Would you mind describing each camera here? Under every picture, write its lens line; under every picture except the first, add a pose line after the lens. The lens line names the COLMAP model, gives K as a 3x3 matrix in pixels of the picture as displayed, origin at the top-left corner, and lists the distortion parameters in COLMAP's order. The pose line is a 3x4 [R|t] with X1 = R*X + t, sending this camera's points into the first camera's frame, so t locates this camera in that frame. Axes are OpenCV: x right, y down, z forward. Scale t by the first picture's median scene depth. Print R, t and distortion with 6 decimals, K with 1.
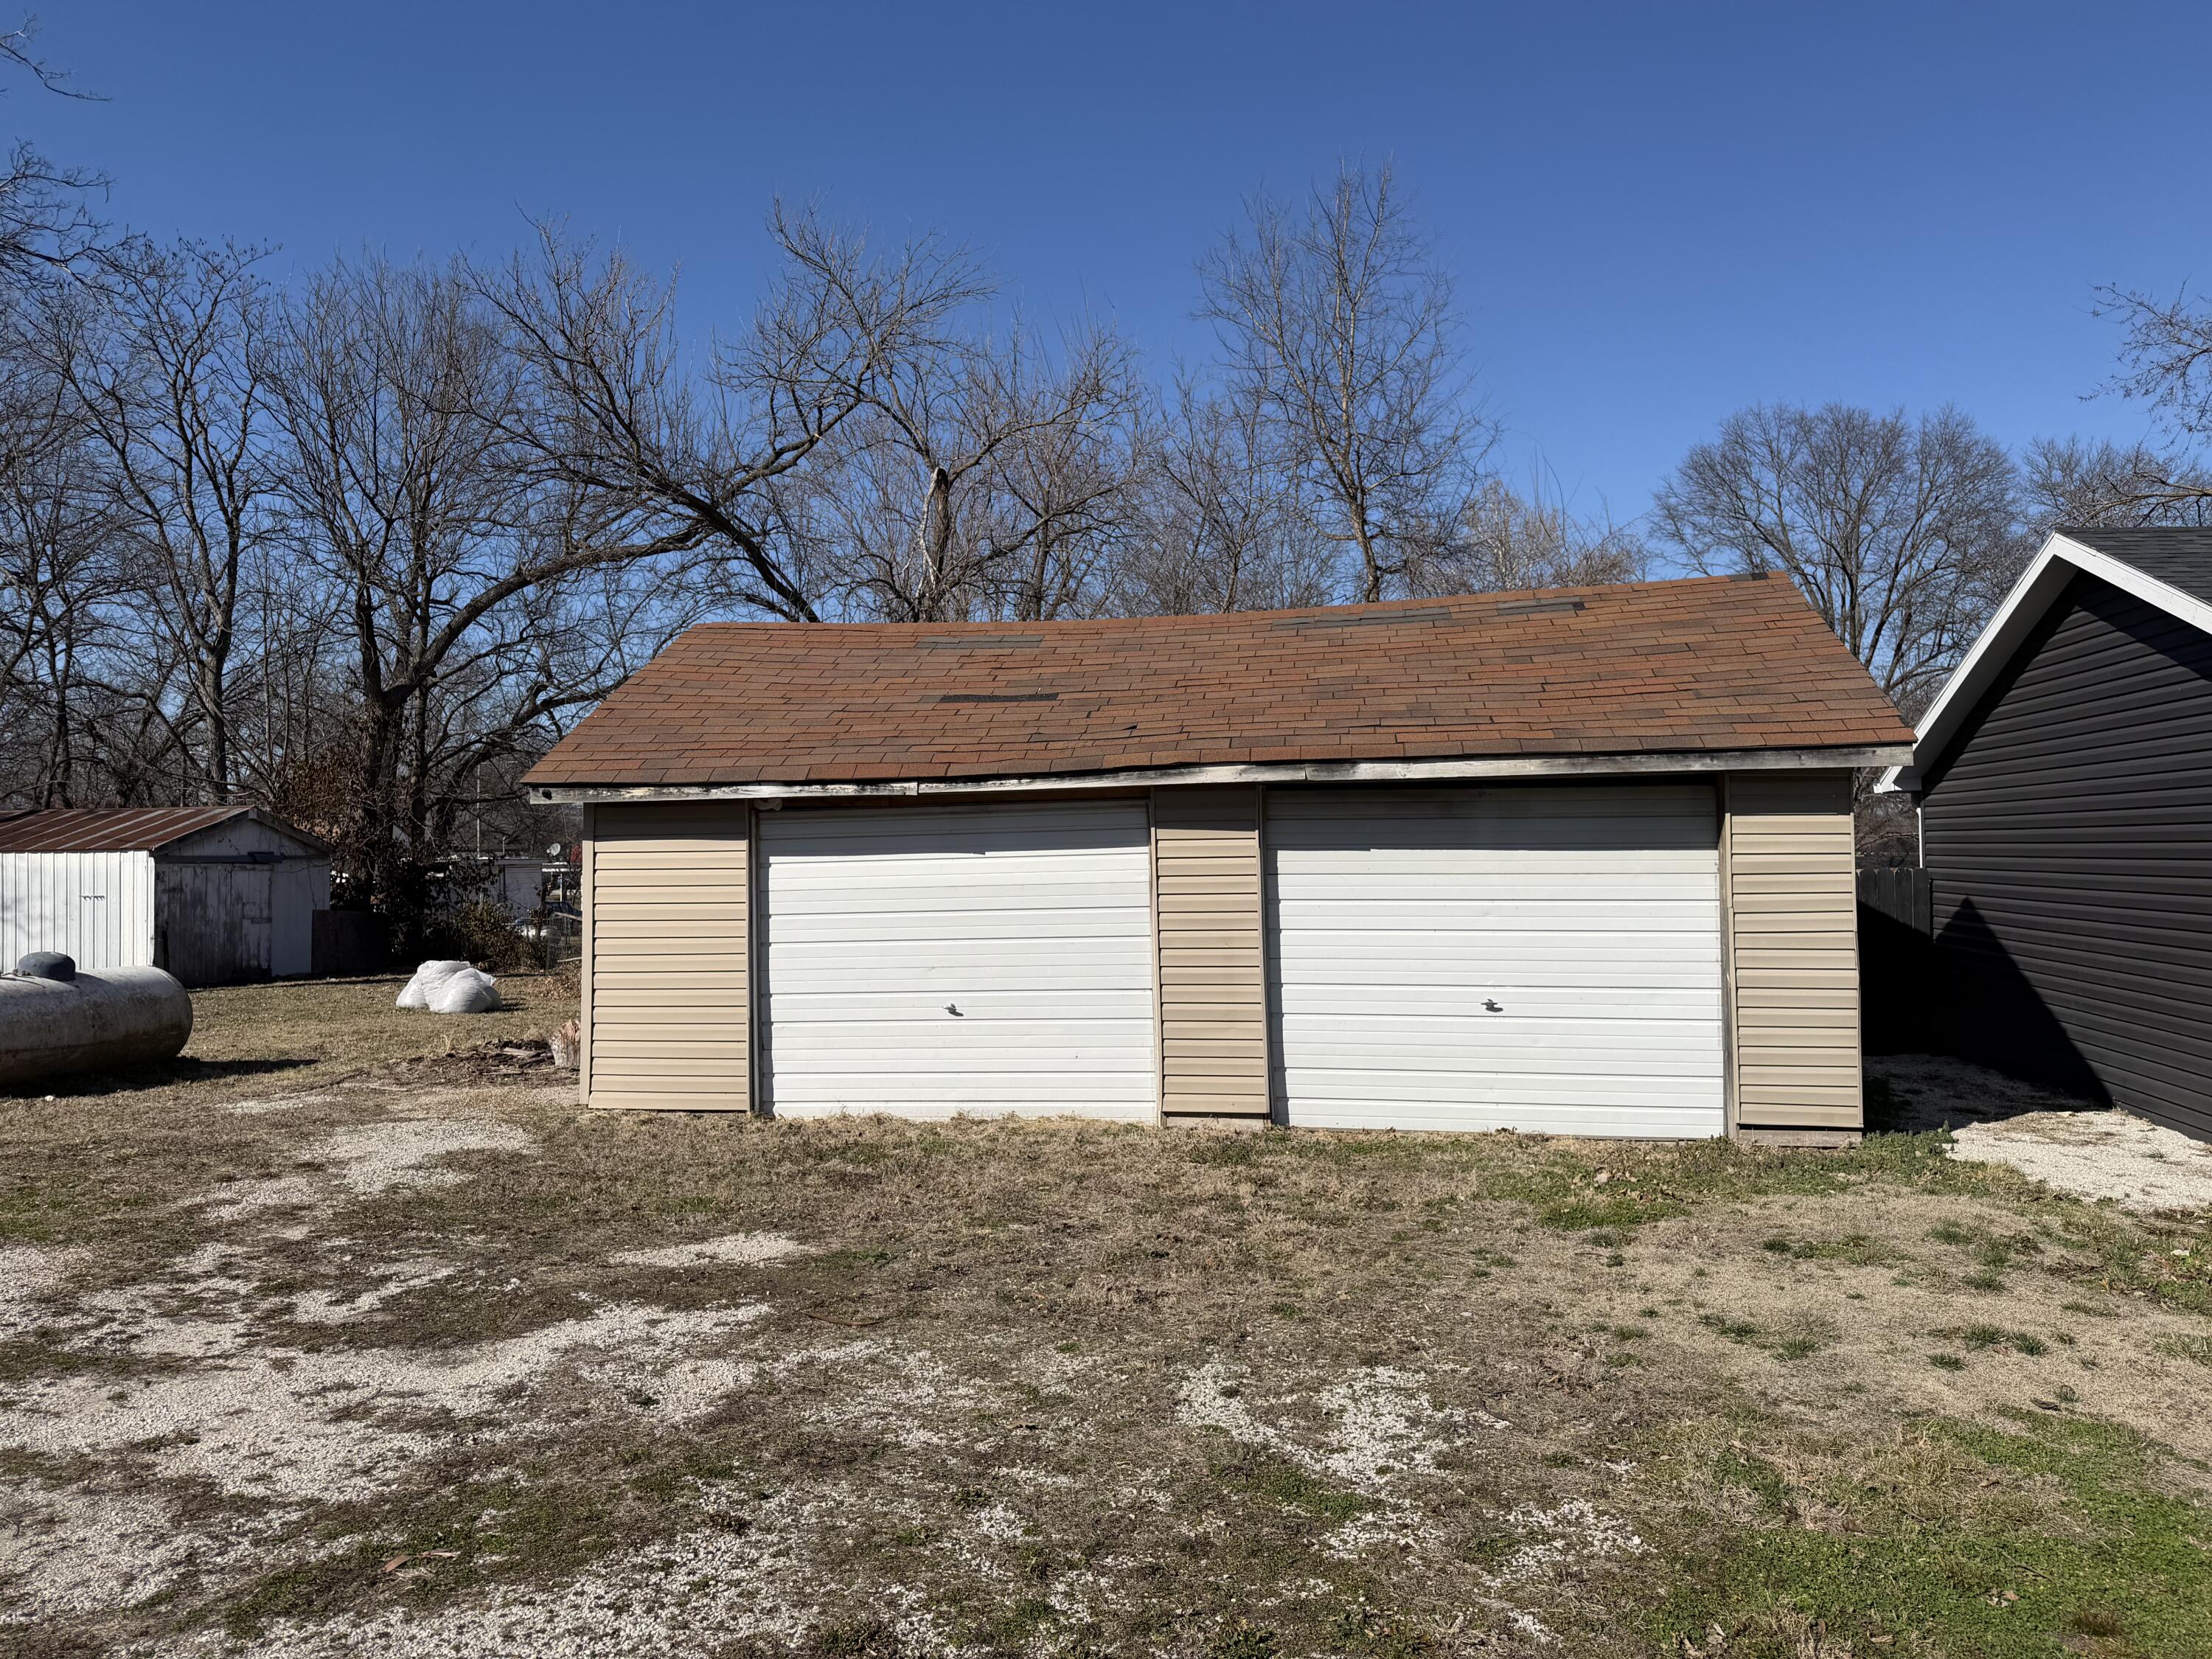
lens RADIAL K [[1575.9, 0, 1094.4], [0, 1575.9, 811.8], [0, 0, 1]] dist [0.042757, -0.028972]
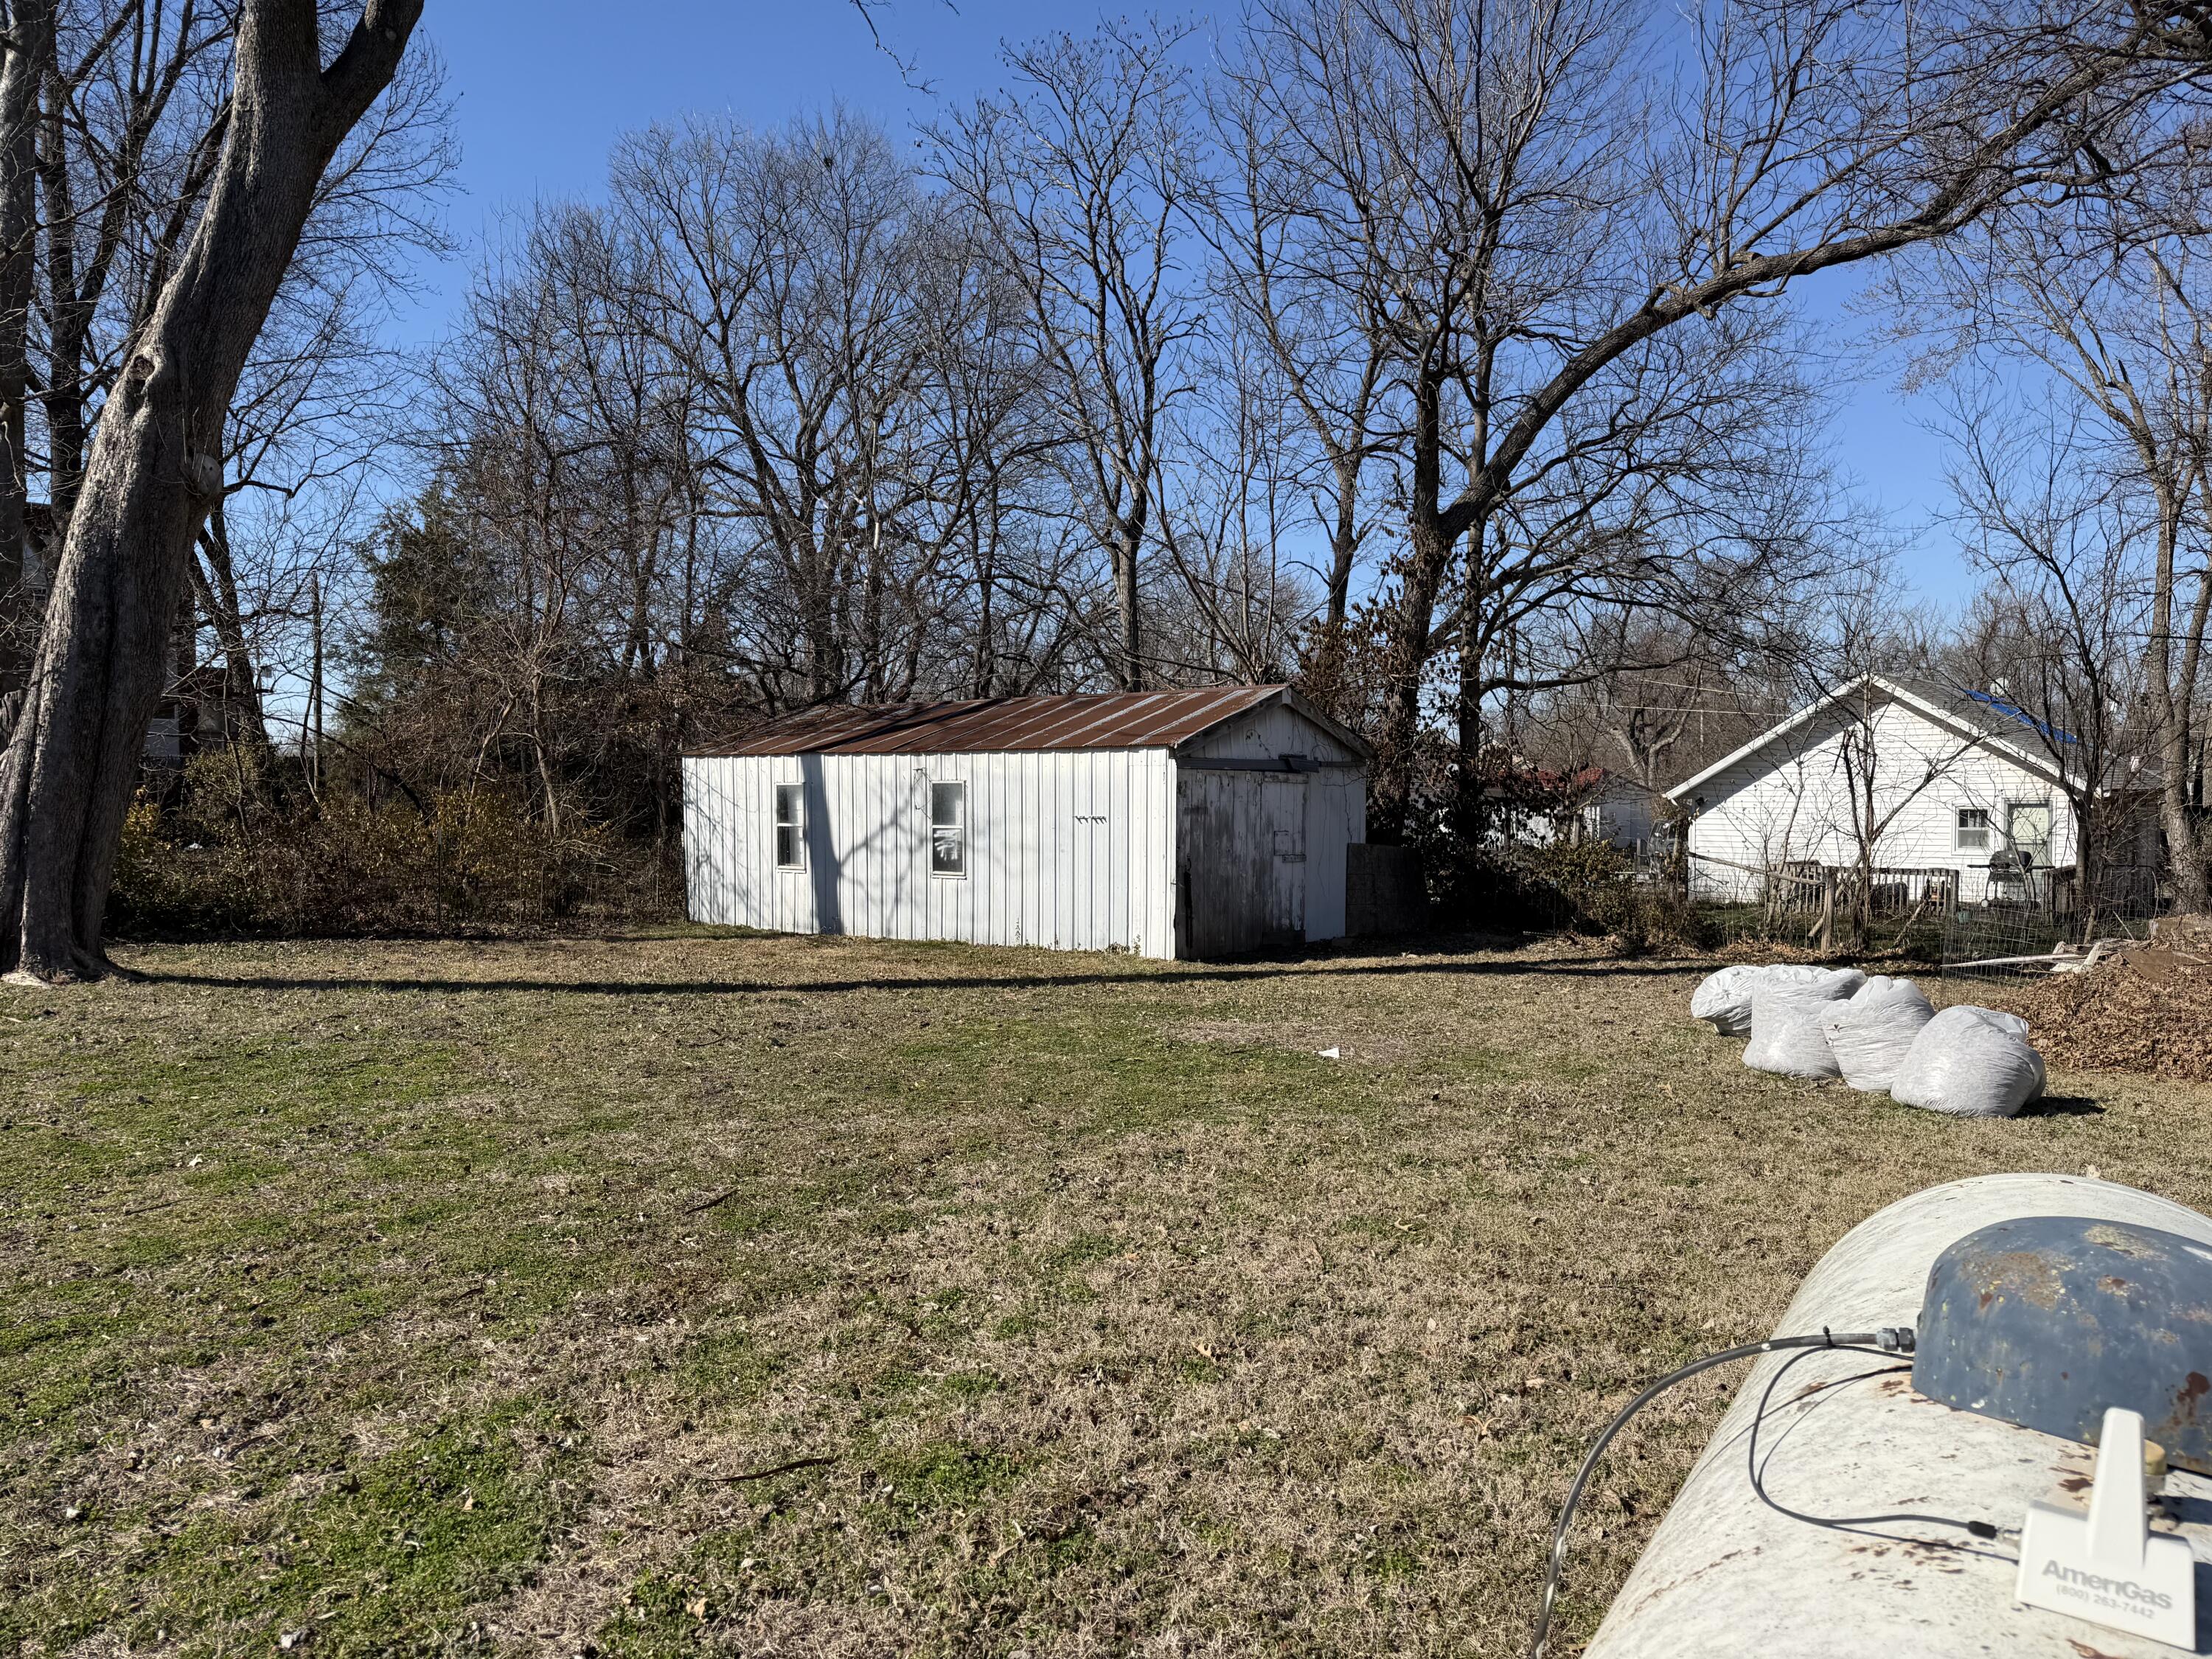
lens RADIAL K [[1575.9, 0, 1110.2], [0, 1575.9, 834.0], [0, 0, 1]] dist [0.042757, -0.028972]
pose [[0.899731, 0.021386, -0.435920, -0.289566], [0.001990, 0.998587, 0.053098, 0.021779], [0.436440, -0.048641, 0.898418, 0.354745]]
